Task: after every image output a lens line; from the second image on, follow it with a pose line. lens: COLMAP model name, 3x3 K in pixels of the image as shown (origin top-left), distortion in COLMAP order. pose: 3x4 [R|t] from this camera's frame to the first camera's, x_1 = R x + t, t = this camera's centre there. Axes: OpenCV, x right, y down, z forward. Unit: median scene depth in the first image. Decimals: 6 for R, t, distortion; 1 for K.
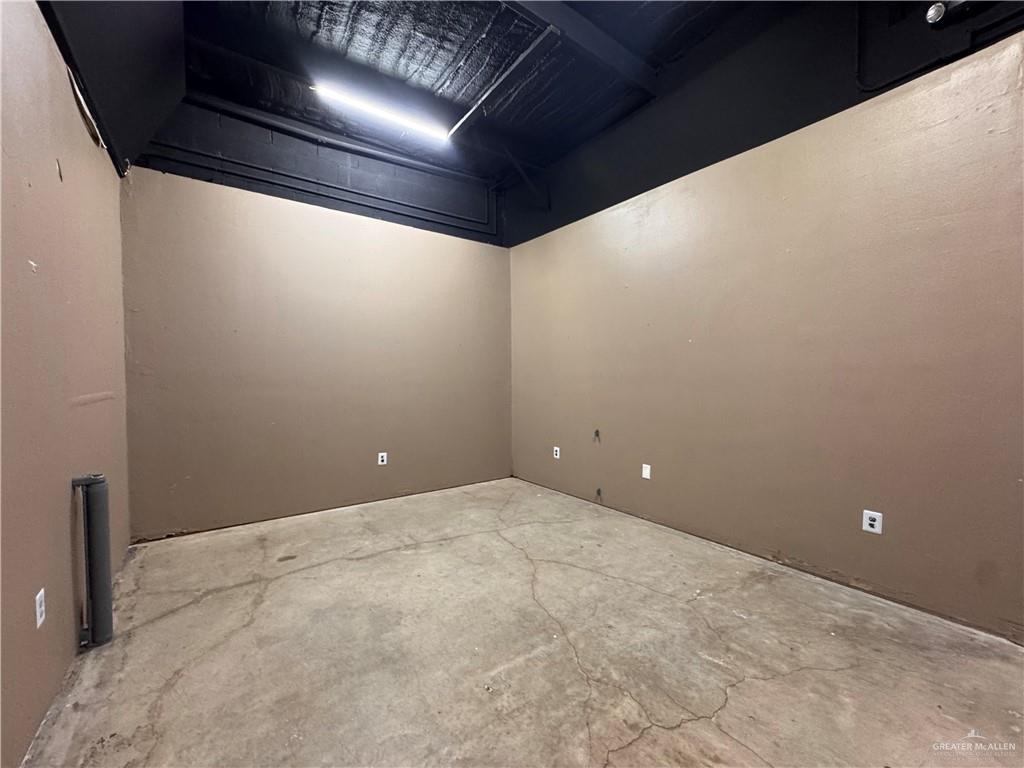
lens RADIAL K [[409.1, 0, 512.0], [0, 409.1, 384.0], [0, 0, 1]] dist [-0.003003, -0.000002]
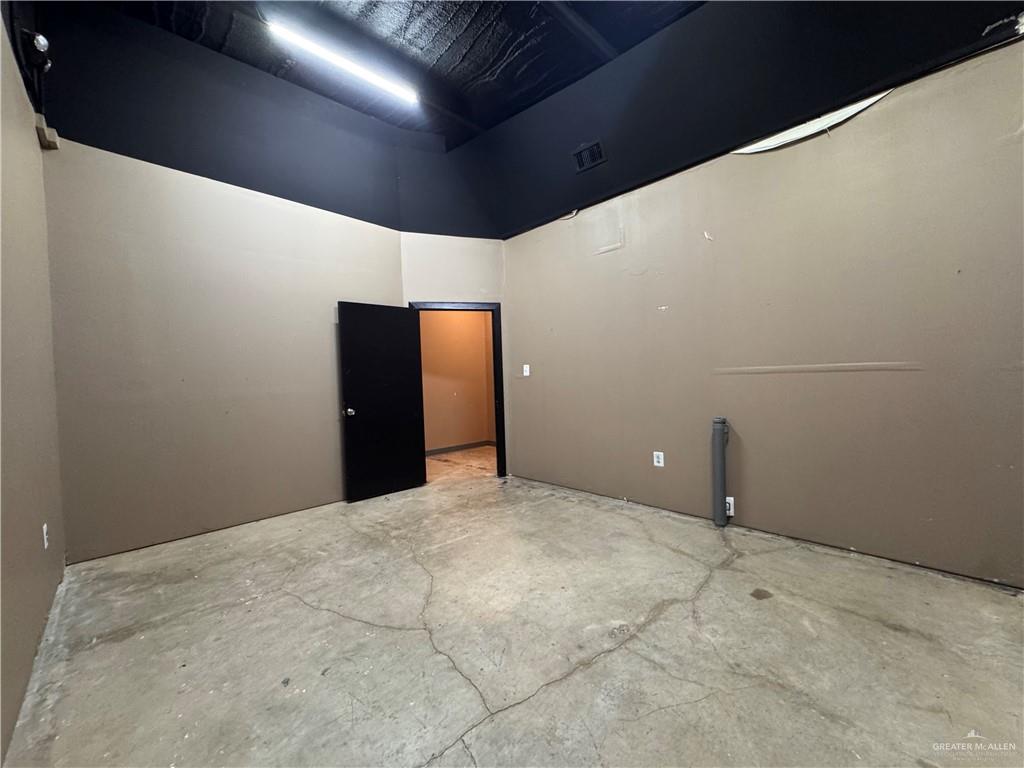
lens RADIAL K [[409.1, 0, 512.0], [0, 409.1, 384.0], [0, 0, 1]] dist [-0.003003, -0.000002]
pose [[-0.989585, 0.039037, -0.138553, -0.021827], [0.033467, 0.998544, 0.042307, 0.000168], [0.140003, 0.037229, -0.989451, 2.134047]]
